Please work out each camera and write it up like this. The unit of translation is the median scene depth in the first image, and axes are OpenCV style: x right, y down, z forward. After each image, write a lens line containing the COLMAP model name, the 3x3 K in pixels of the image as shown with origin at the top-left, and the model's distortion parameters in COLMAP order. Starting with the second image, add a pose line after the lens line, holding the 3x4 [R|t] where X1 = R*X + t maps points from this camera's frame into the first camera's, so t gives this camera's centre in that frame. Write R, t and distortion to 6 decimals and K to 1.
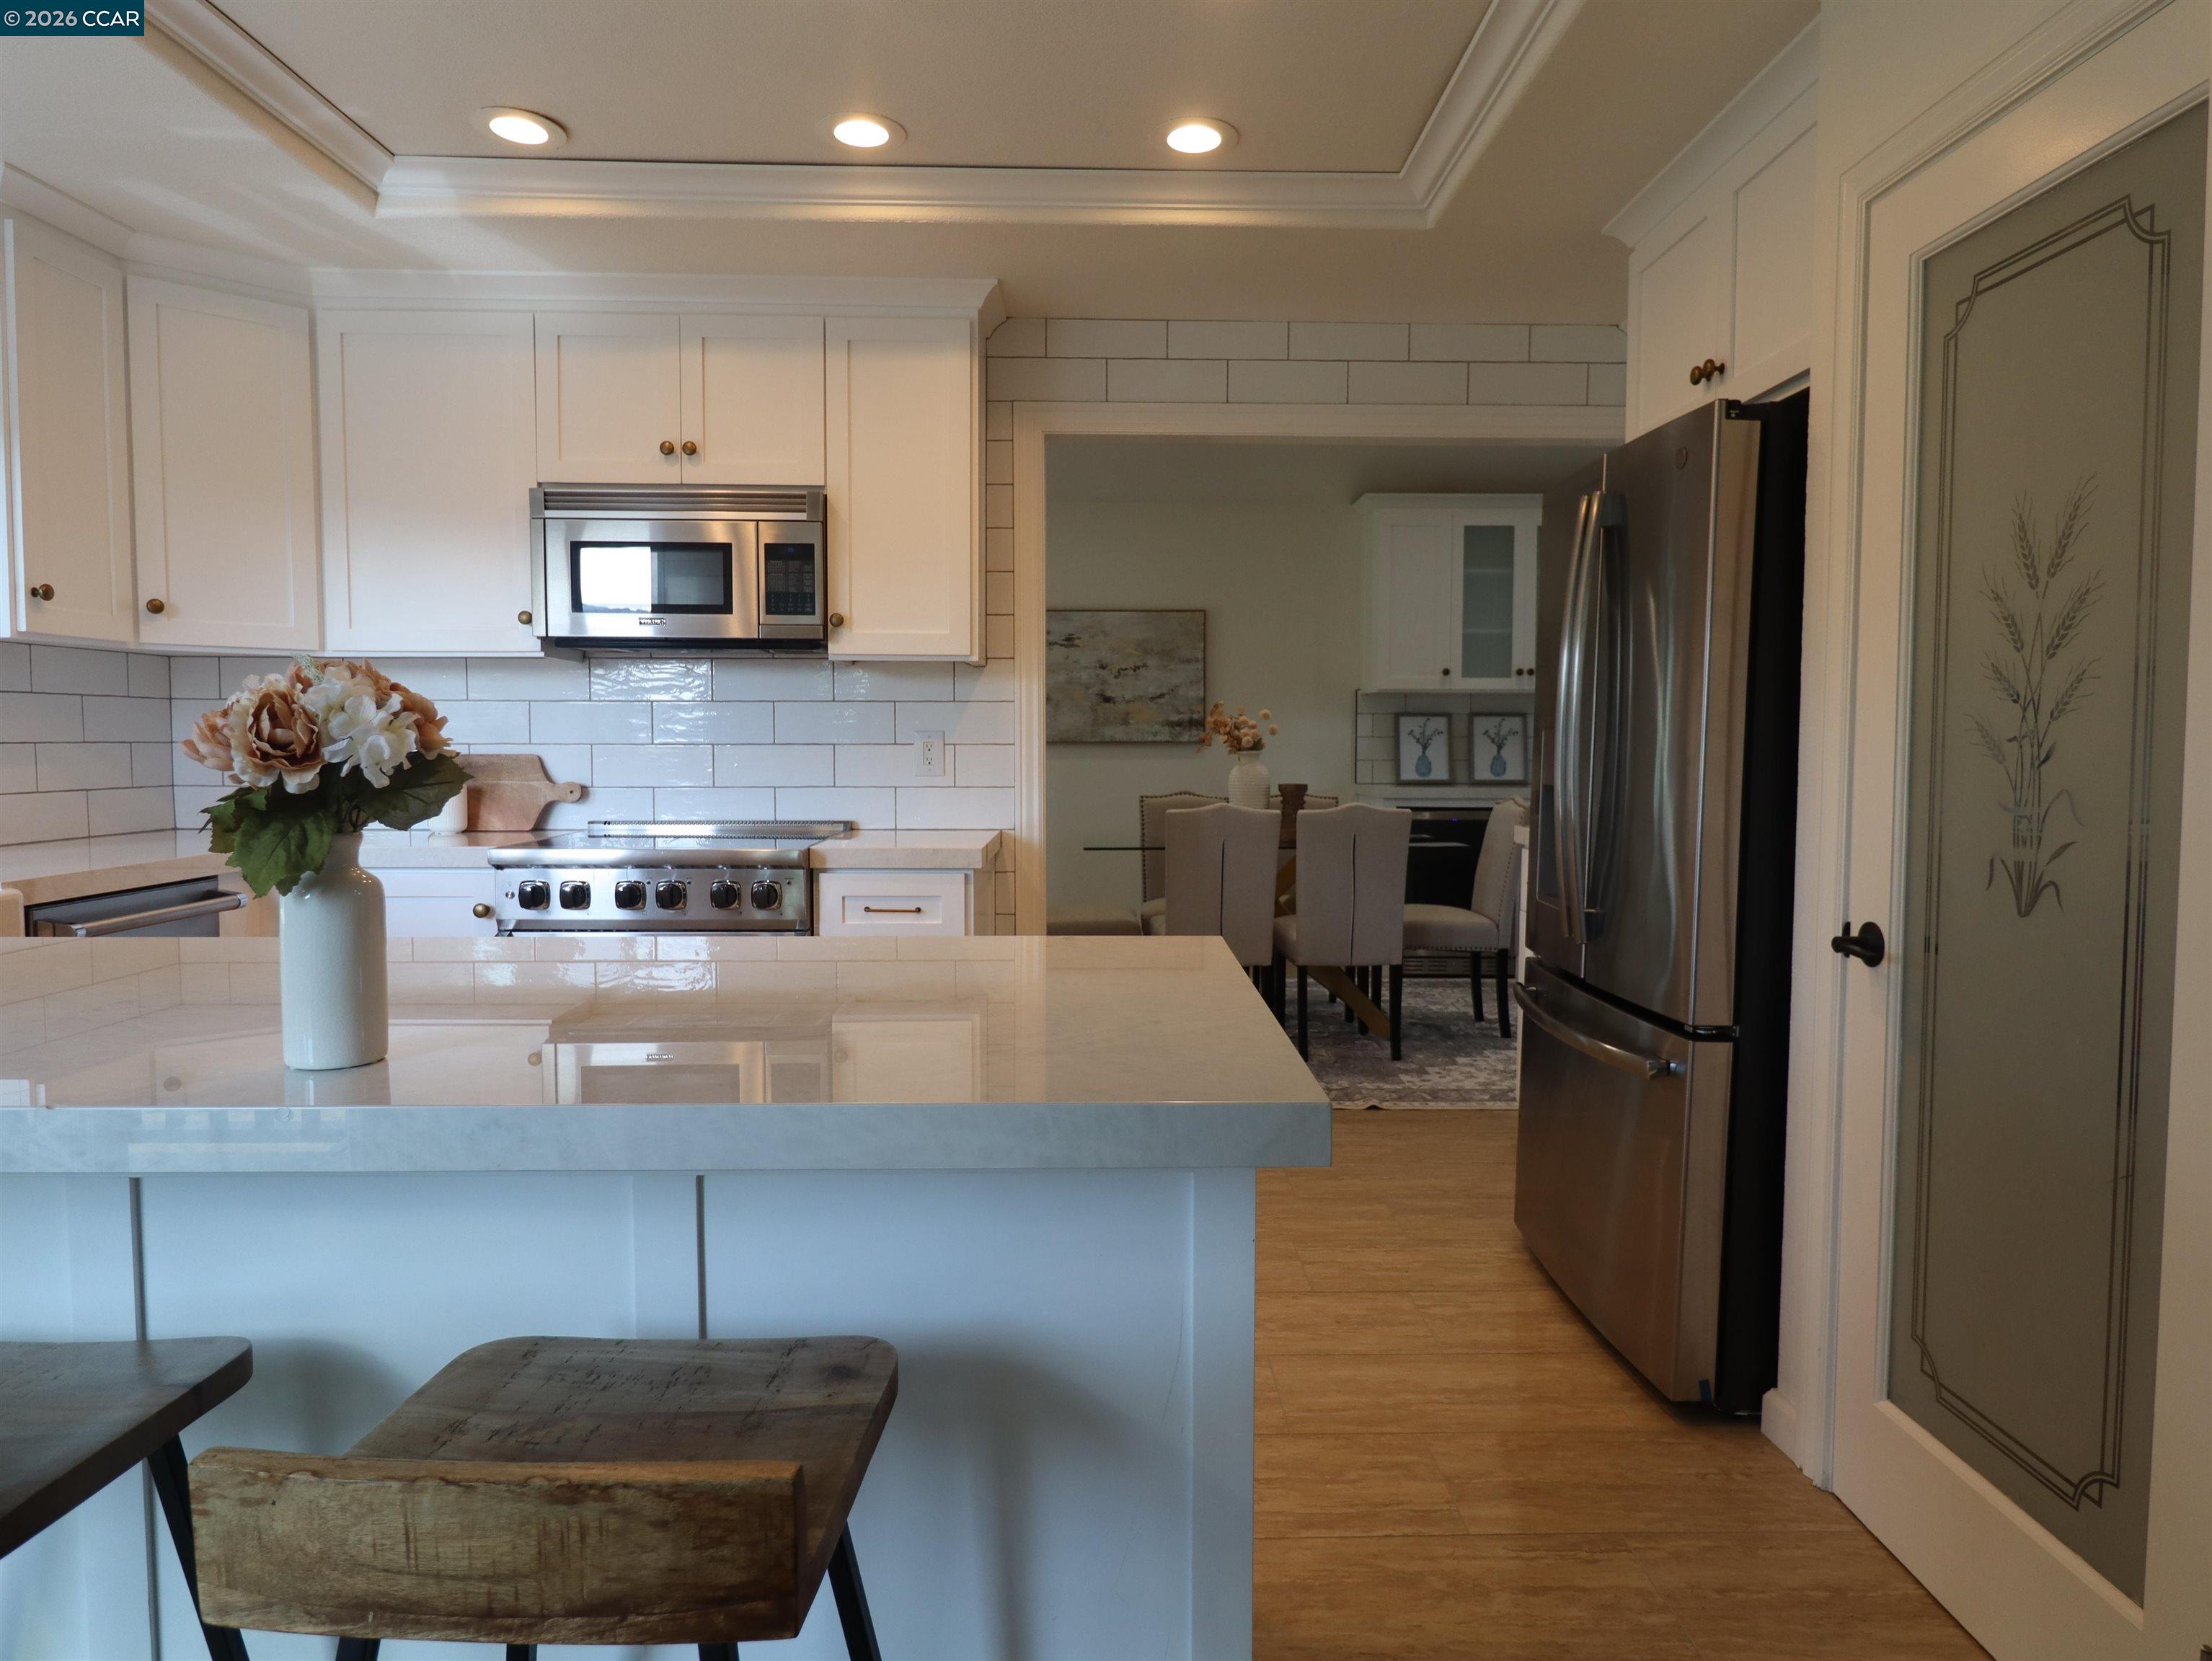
lens RADIAL K [[1386.2, 0, 1110.5], [0, 1386.2, 815.6], [0, 0, 1]] dist [0.002155, 0.001448]
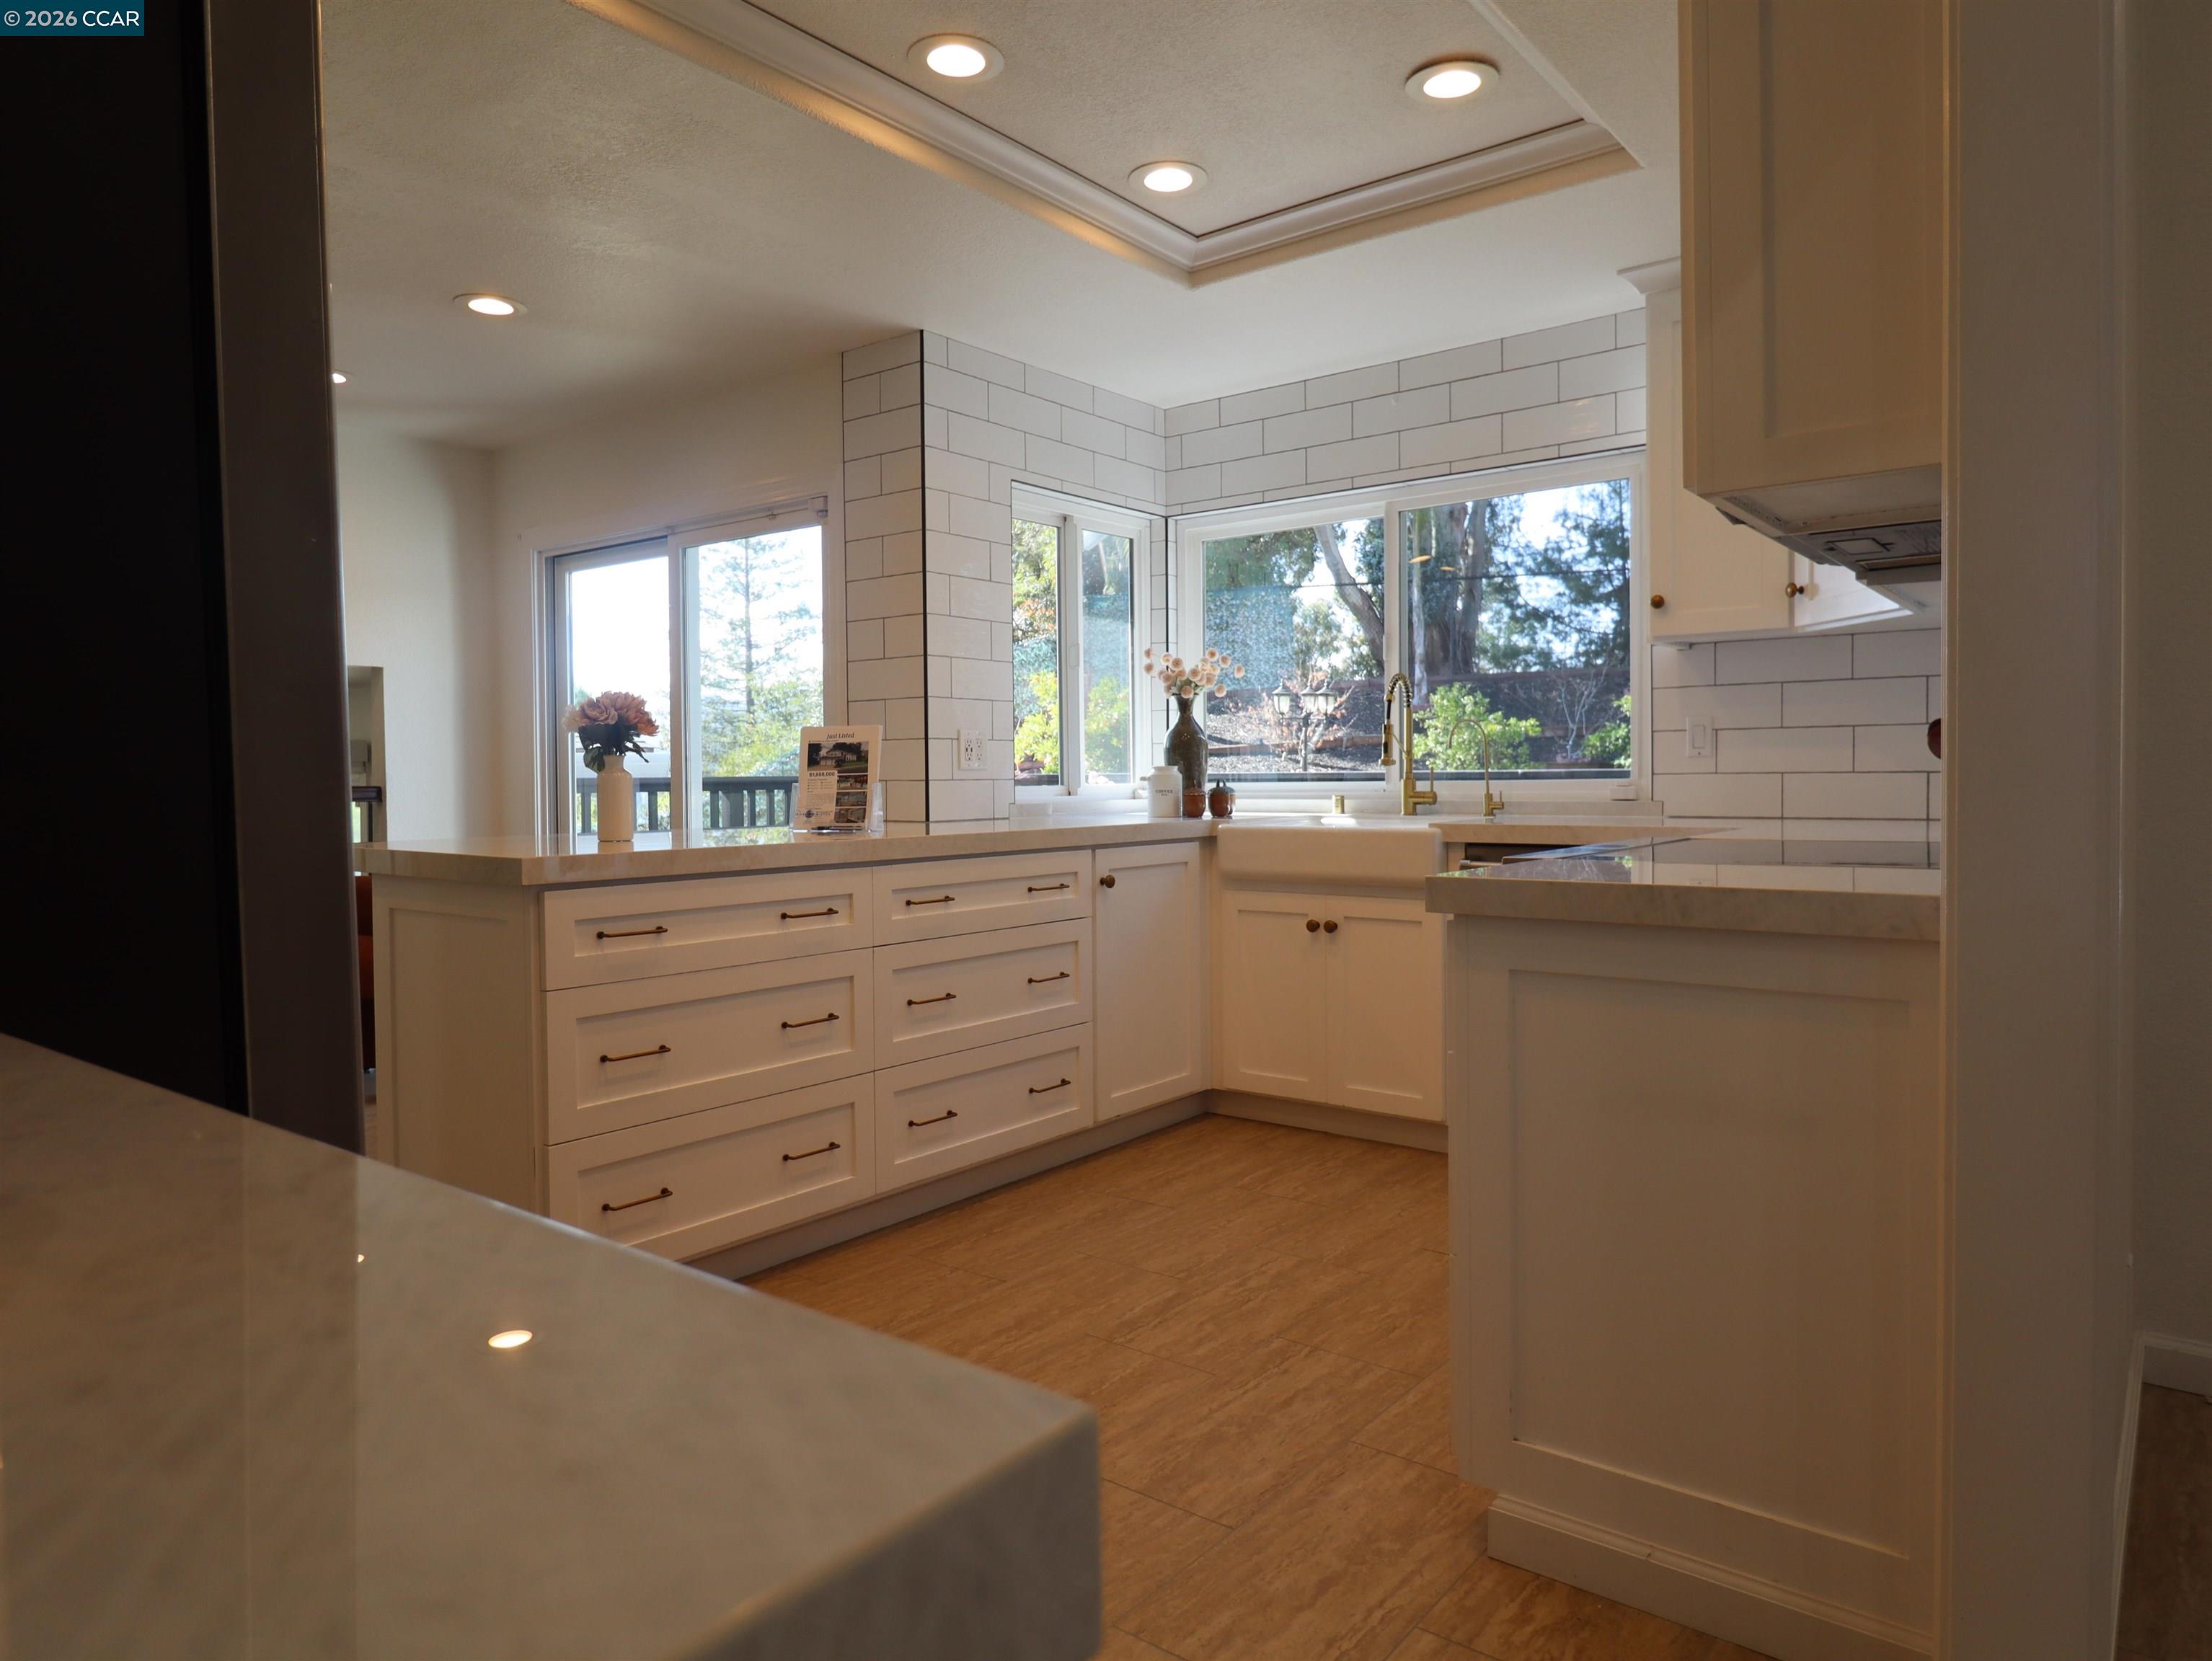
lens RADIAL K [[1388.0, 0, 1164.1], [0, 1388.0, 799.1], [0, 0, 1]] dist [0.004472, -0.001797]
pose [[-0.611529, 0.018586, -0.791004, 0.379458], [-0.036449, 0.998001, 0.051628, -0.029801], [0.790382, 0.060403, -0.609629, 1.166642]]
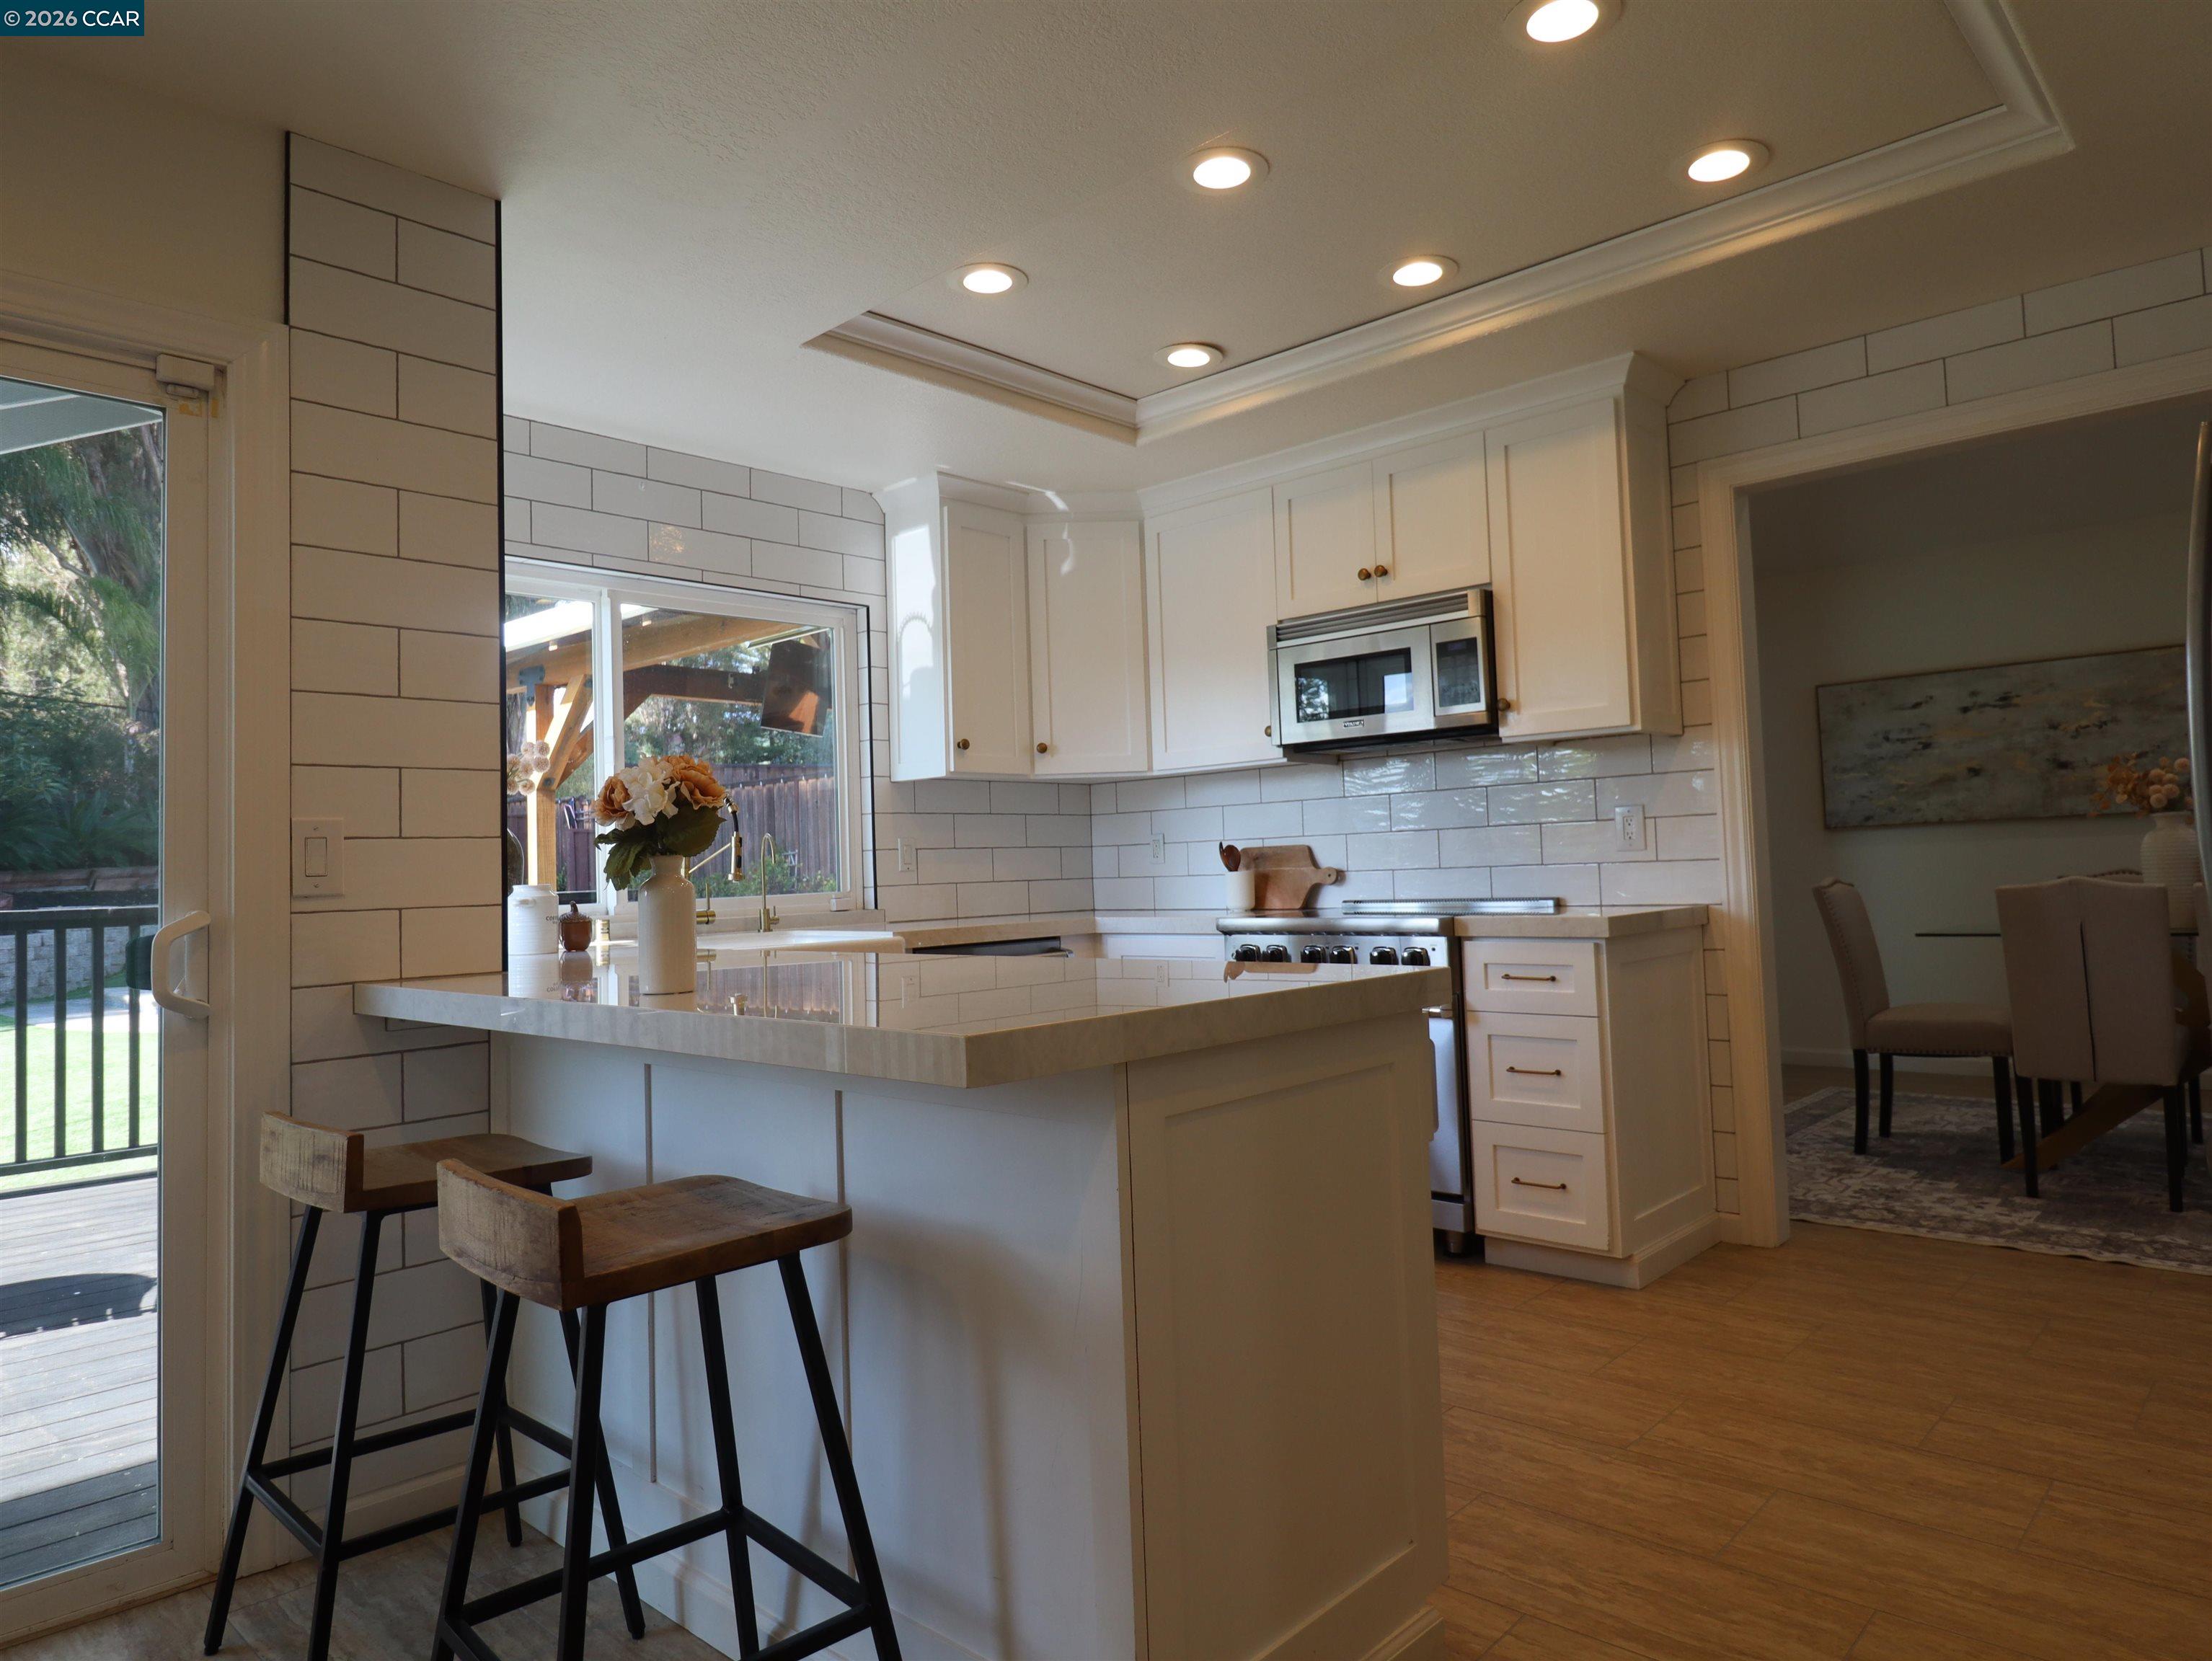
lens RADIAL K [[1366.0, 0, 1134.6], [0, 1366.0, 802.5], [0, 0, 1]] dist [0.012174, -0.016591]
pose [[0.724091, -0.061354, -0.686970, 0.312388], [-0.002650, 0.995781, -0.091728, 0.030235], [0.689699, 0.068240, 0.720874, 0.055569]]
